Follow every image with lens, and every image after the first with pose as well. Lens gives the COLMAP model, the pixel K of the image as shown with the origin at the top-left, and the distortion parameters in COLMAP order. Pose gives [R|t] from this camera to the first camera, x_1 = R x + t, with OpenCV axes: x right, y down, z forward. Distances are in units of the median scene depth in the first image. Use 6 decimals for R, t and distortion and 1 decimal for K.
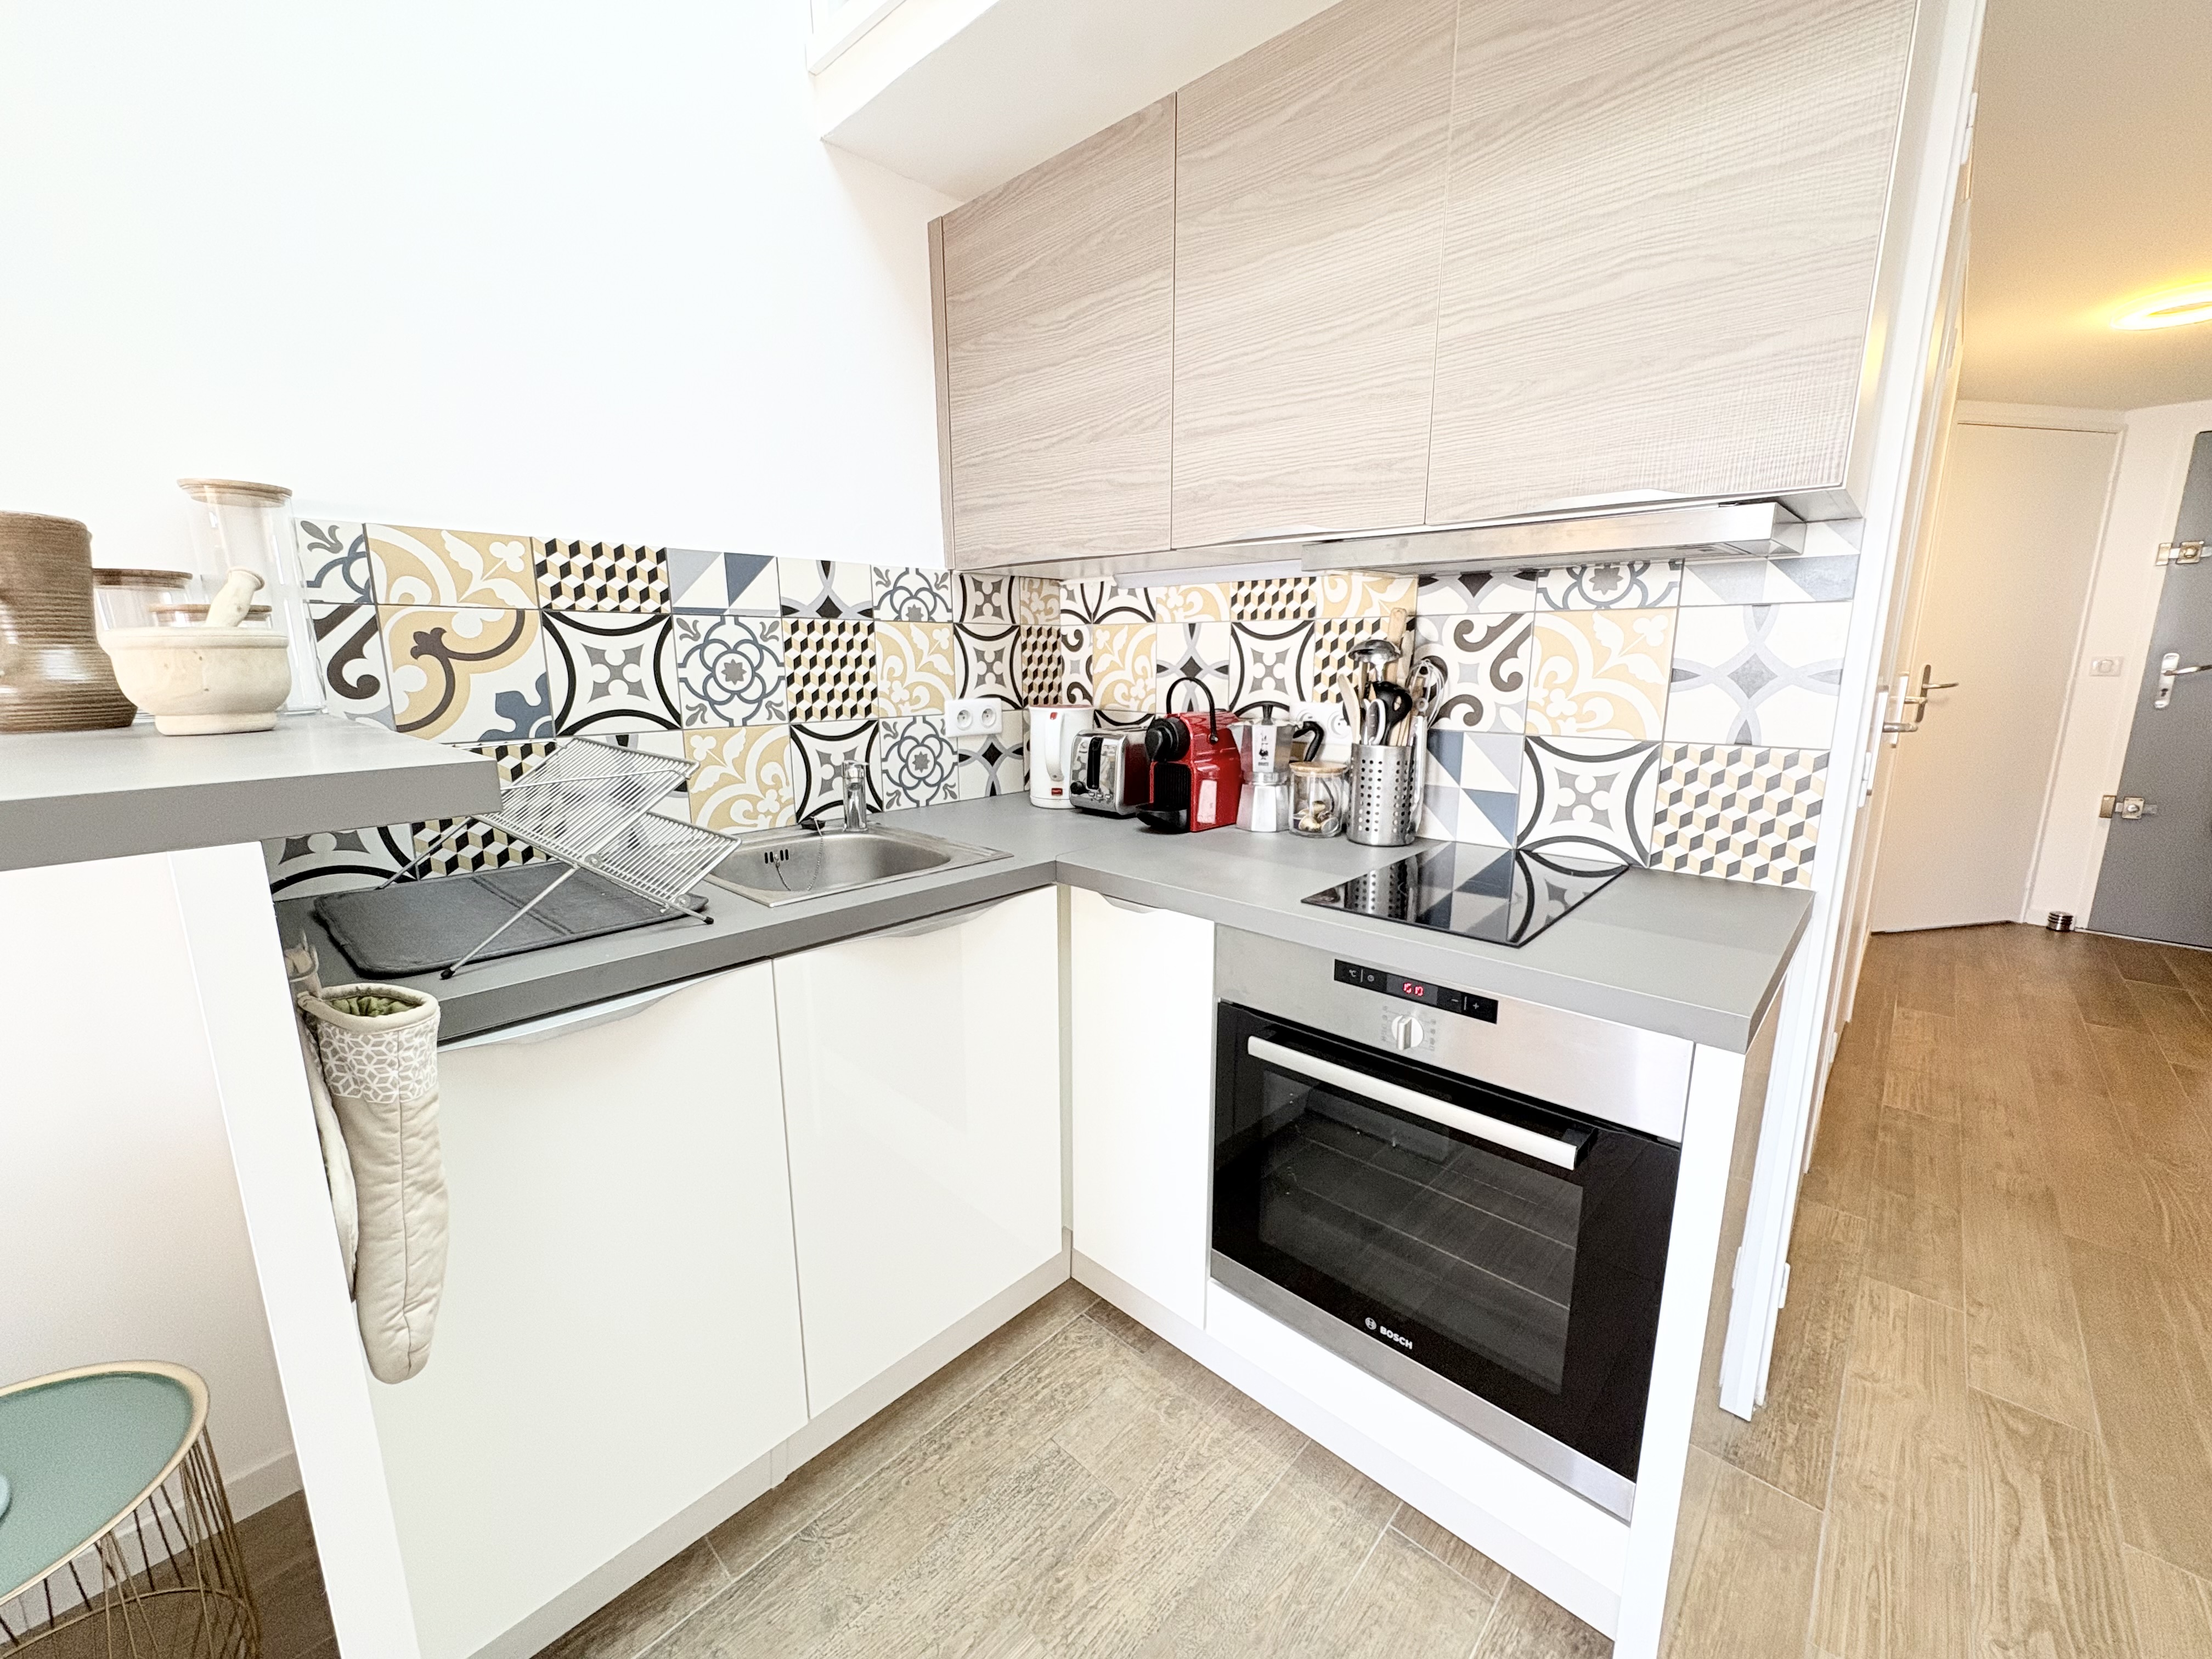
lens RADIAL K [[884.6, 0, 1101.2], [0, 884.6, 826.3], [0, 0, 1]] dist [0.001848, -0.000603]
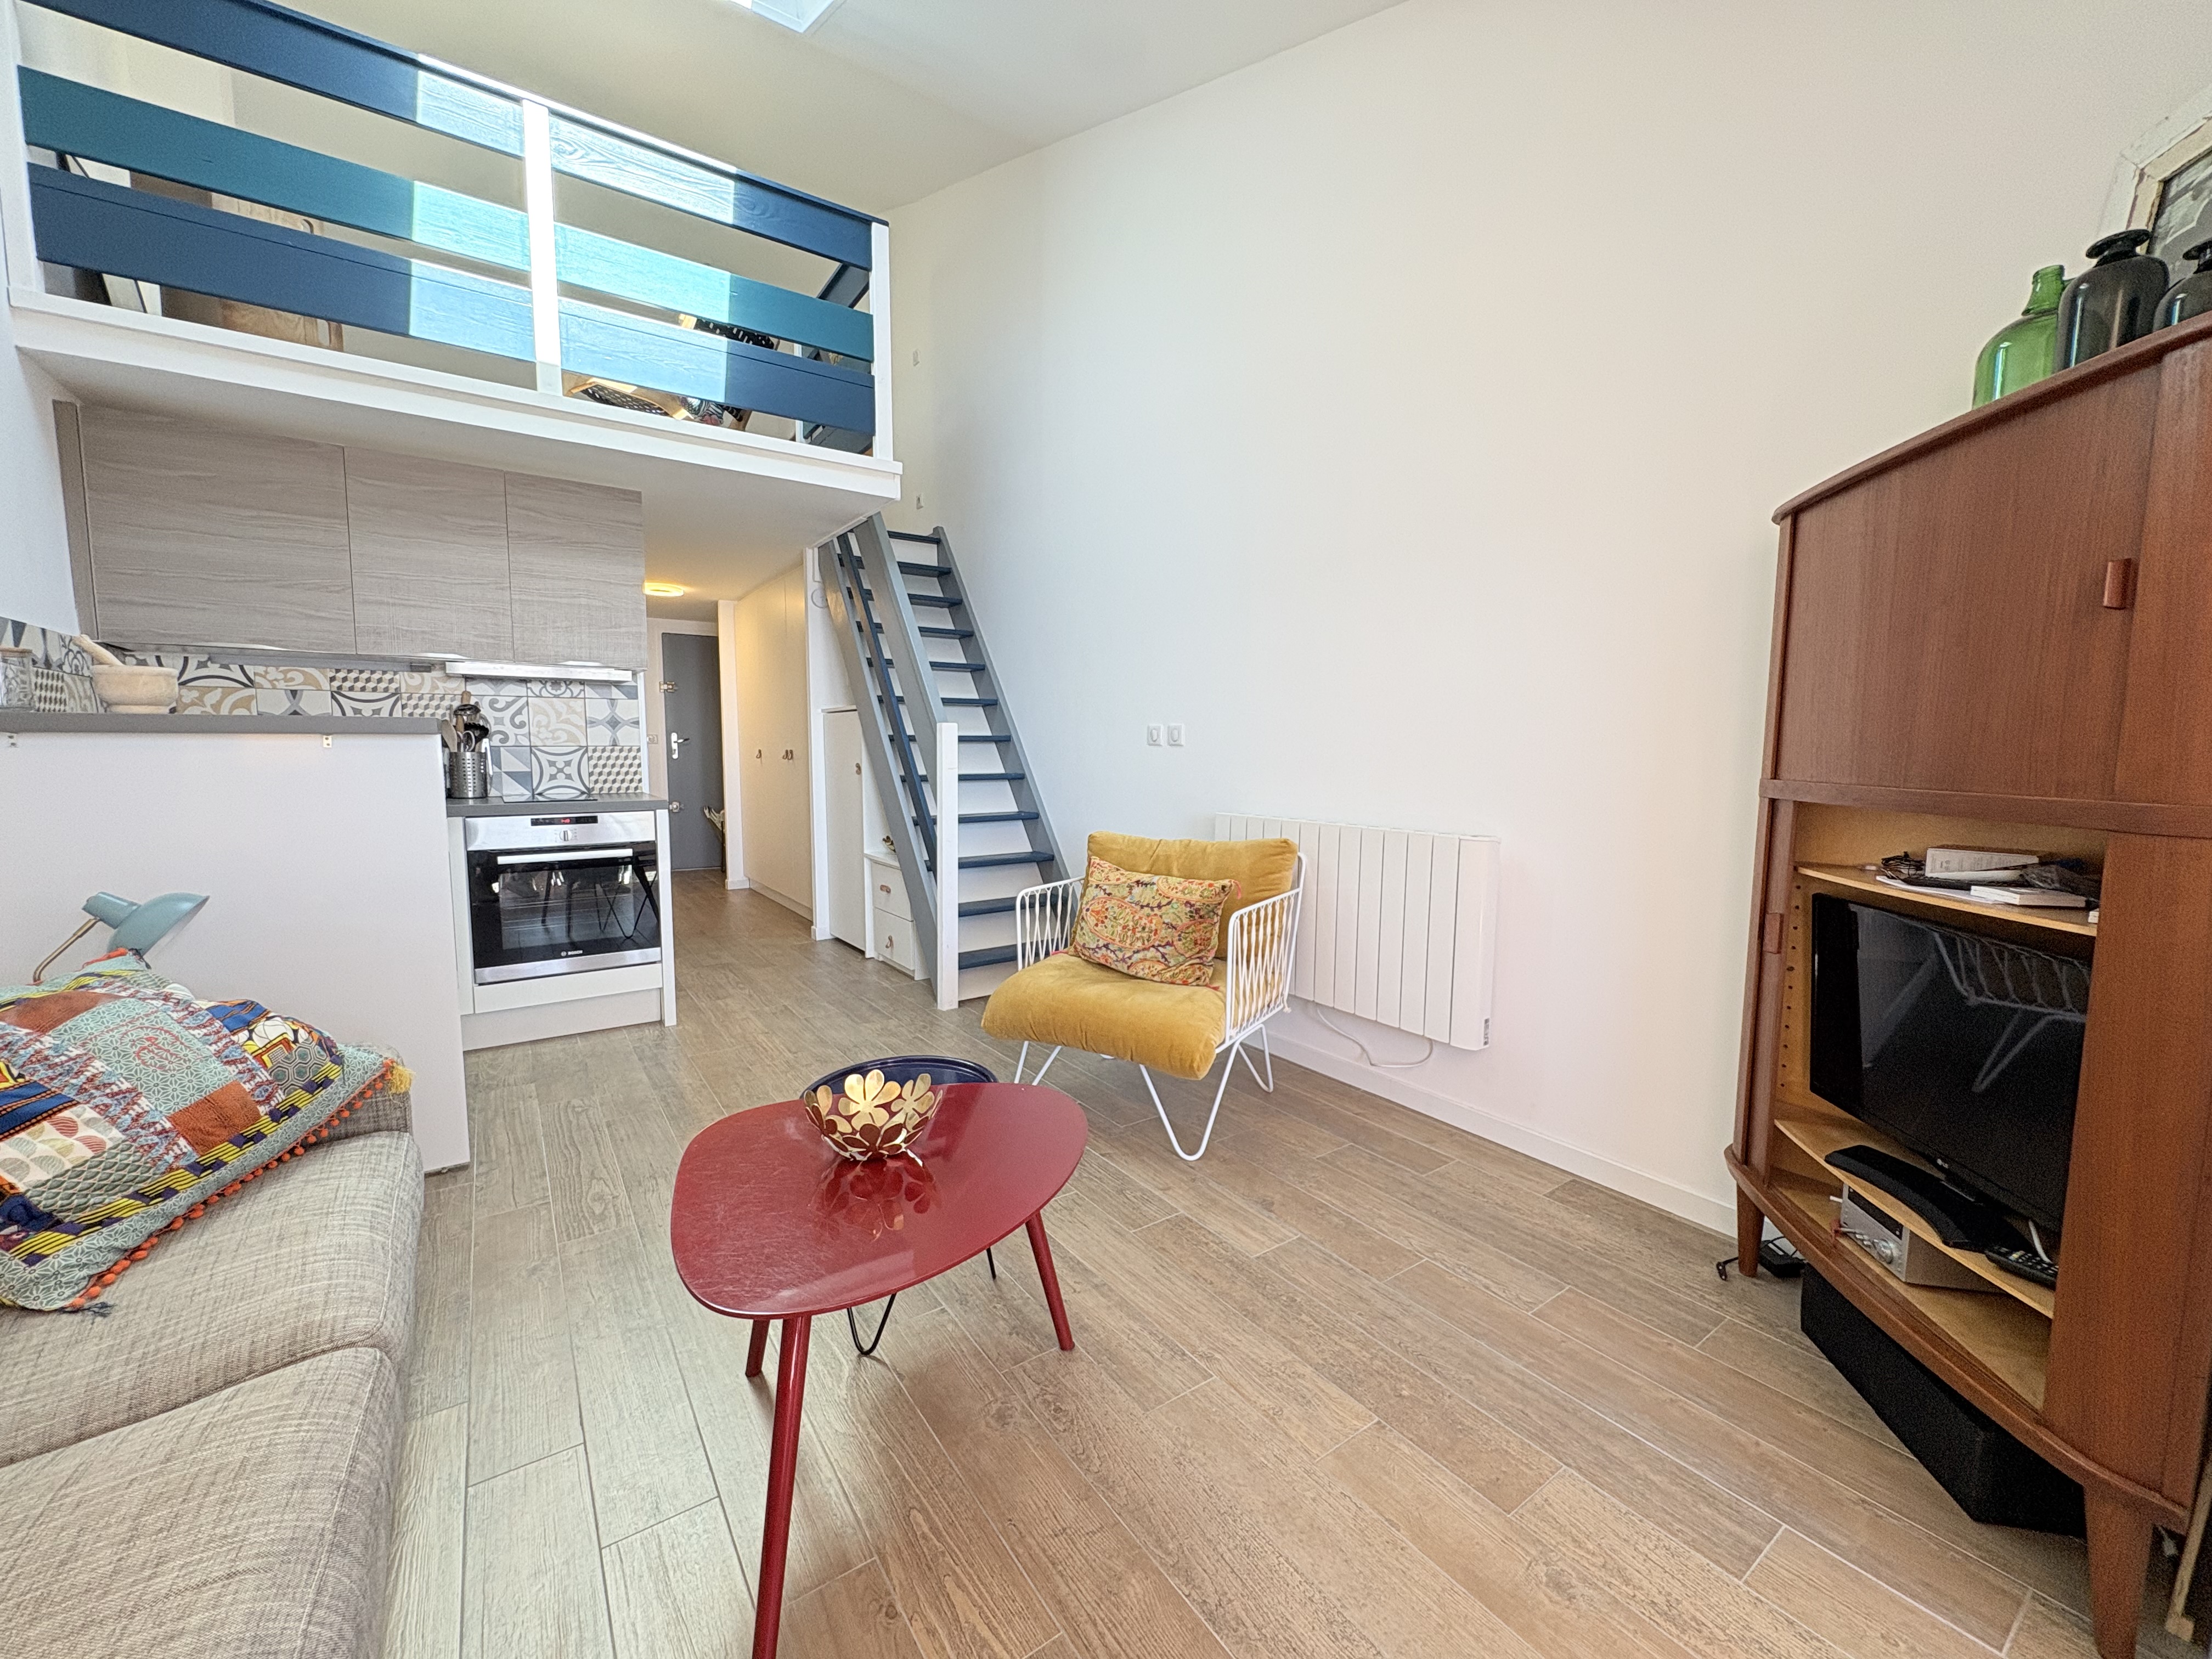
lens RADIAL K [[884.6, 0, 1105.4], [0, 884.6, 822.0], [0, 0, 1]] dist [0.001848, -0.000603]
pose [[0.209324, -0.076287, 0.974866, -1.534632], [0.185975, 0.981861, 0.036902, 0.295835], [-0.959998, 0.173577, 0.219714, -0.983661]]
